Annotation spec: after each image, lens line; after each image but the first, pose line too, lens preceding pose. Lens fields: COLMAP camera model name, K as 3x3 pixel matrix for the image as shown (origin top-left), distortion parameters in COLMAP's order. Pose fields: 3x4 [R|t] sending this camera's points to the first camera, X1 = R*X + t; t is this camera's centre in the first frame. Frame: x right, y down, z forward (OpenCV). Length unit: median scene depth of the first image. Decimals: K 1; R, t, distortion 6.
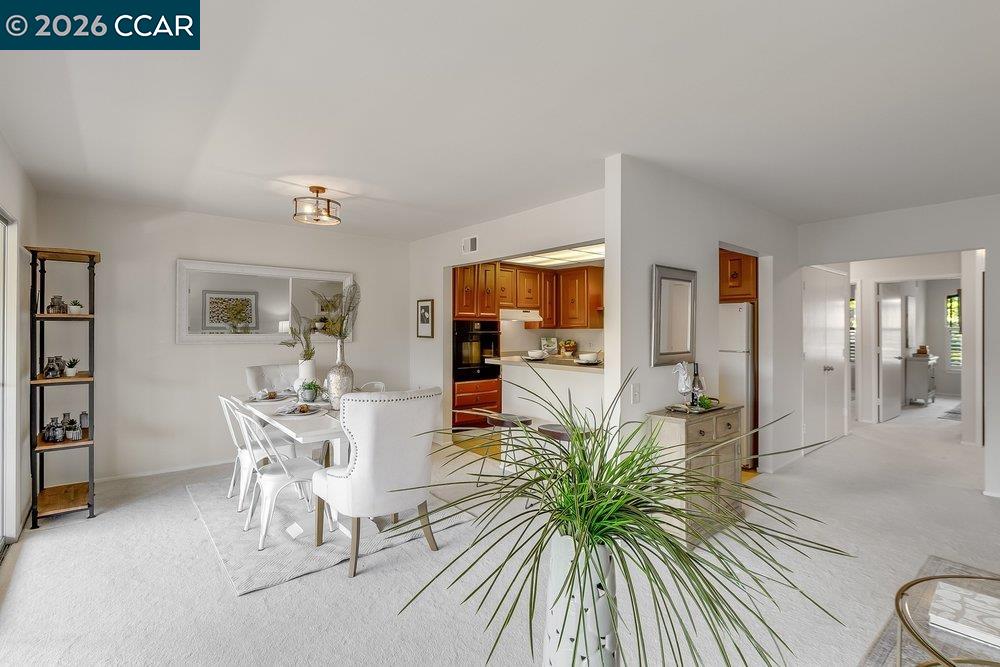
lens RADIAL K [[460.2, 0, 498.7], [0, 460.2, 324.2], [0, 0, 1]] dist [0.000406, -0.001007]
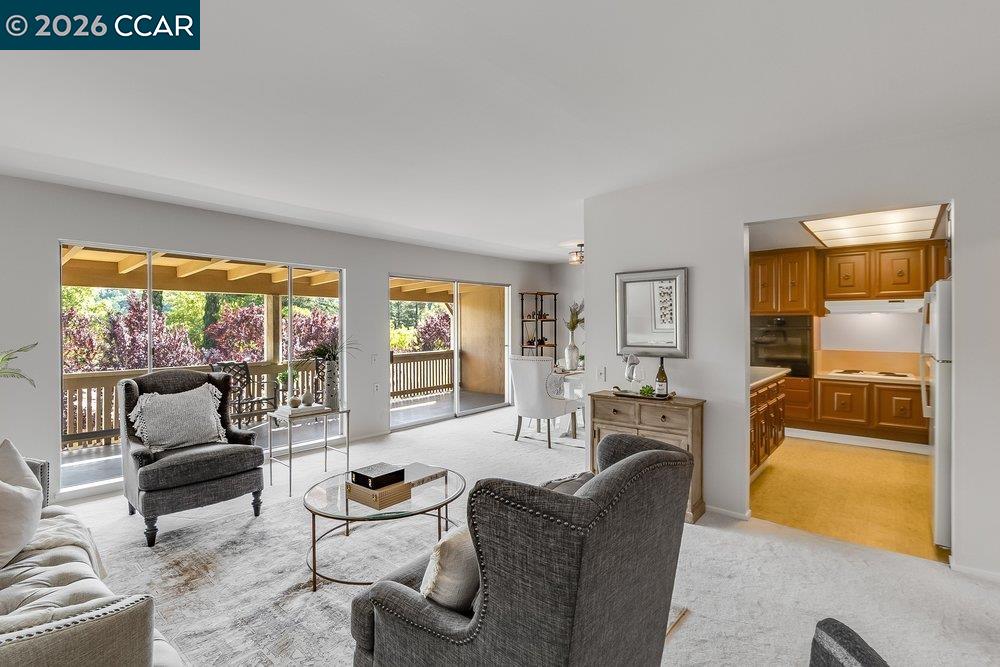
lens RADIAL K [[461.9, 0, 517.2], [0, 461.9, 321.1], [0, 0, 1]] dist [-0.002168, -0.000588]
pose [[0.196210, -0.009331, -0.980518, 0.850488], [0.014363, 0.999875, -0.006641, 0.002493], [0.980457, -0.012780, 0.196319, 0.271922]]
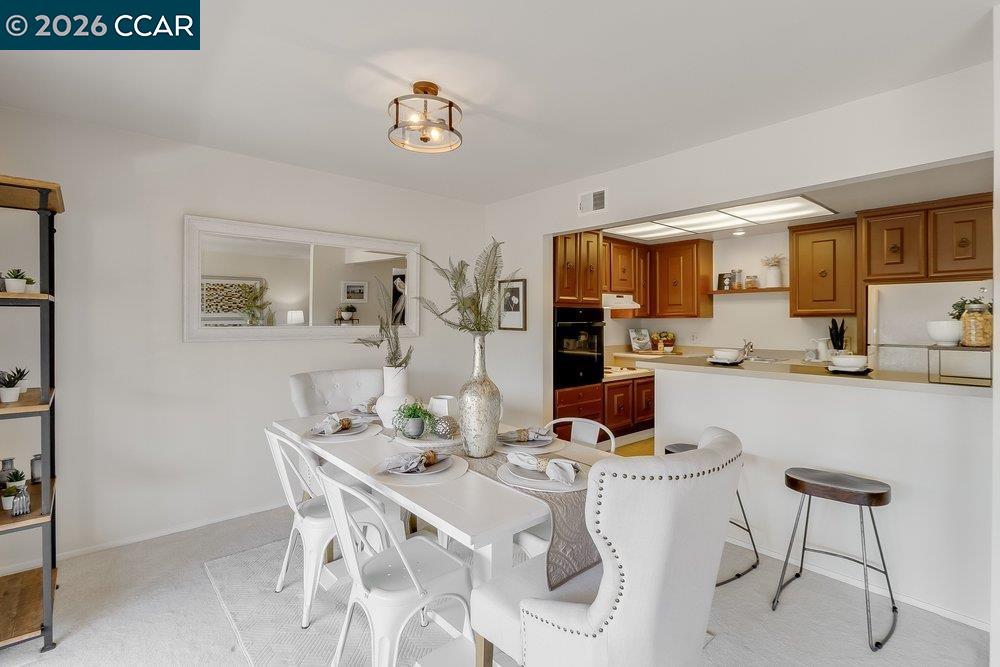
lens RADIAL K [[459.2, 0, 498.1], [0, 459.2, 316.9], [0, 0, 1]] dist [-0.001329, 0.000051]
pose [[0.999721, -0.003340, 0.023400, -0.207496], [0.003232, 0.999984, 0.004641, 0.003972], [-0.023415, -0.004565, 0.999715, 0.257522]]
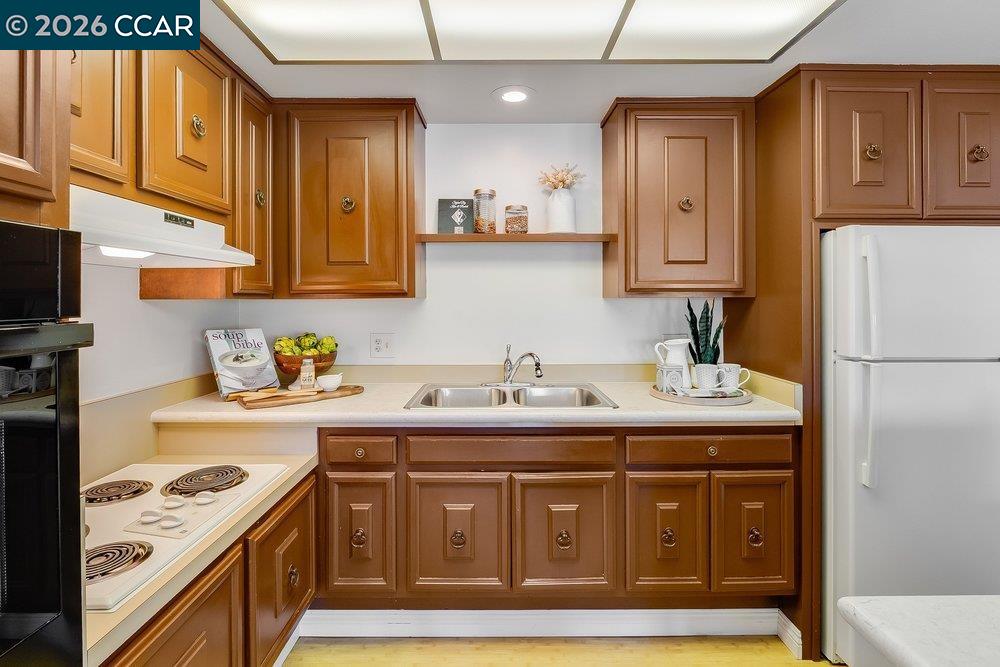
lens RADIAL K [[477.1, 0, 499.3], [0, 477.1, 300.0], [0, 0, 1]] dist [-0.000035, -0.000257]
pose [[0.628014, -0.002505, 0.778198, -0.026451], [-0.007267, 0.999932, 0.009083, 0.009308], [-0.778168, -0.011359, 0.627953, 0.902088]]
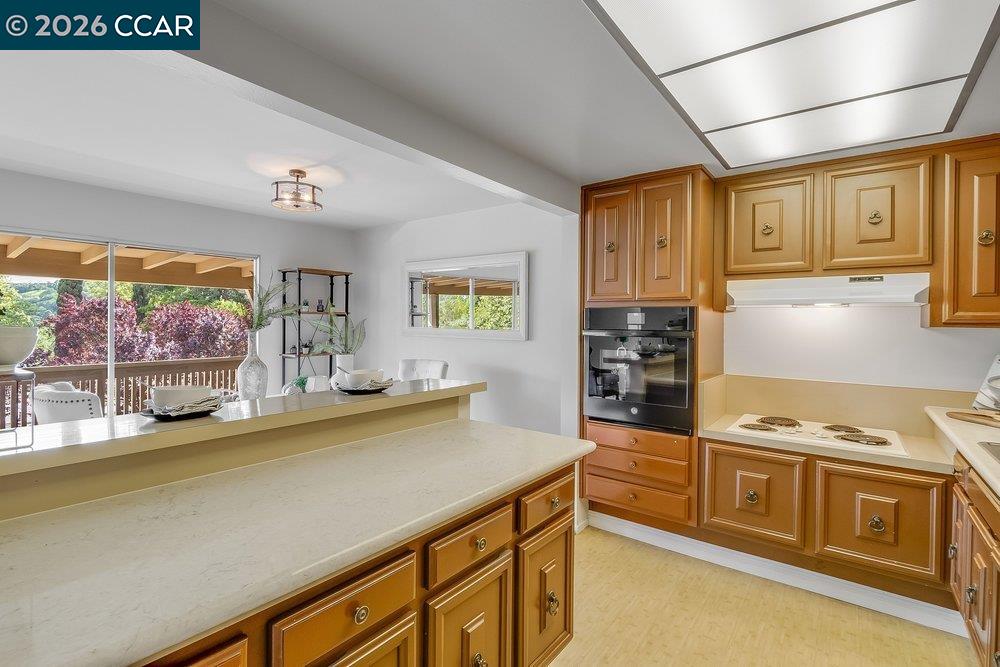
lens RADIAL K [[461.8, 0, 509.8], [0, 461.8, 323.4], [0, 0, 1]] dist [-0.001147, -0.000902]
pose [[0.253716, 0.001939, -0.967277, 0.417244], [0.000904, 0.999997, 0.002242, 0.008101], [0.967278, -0.001443, 0.253714, 0.779188]]
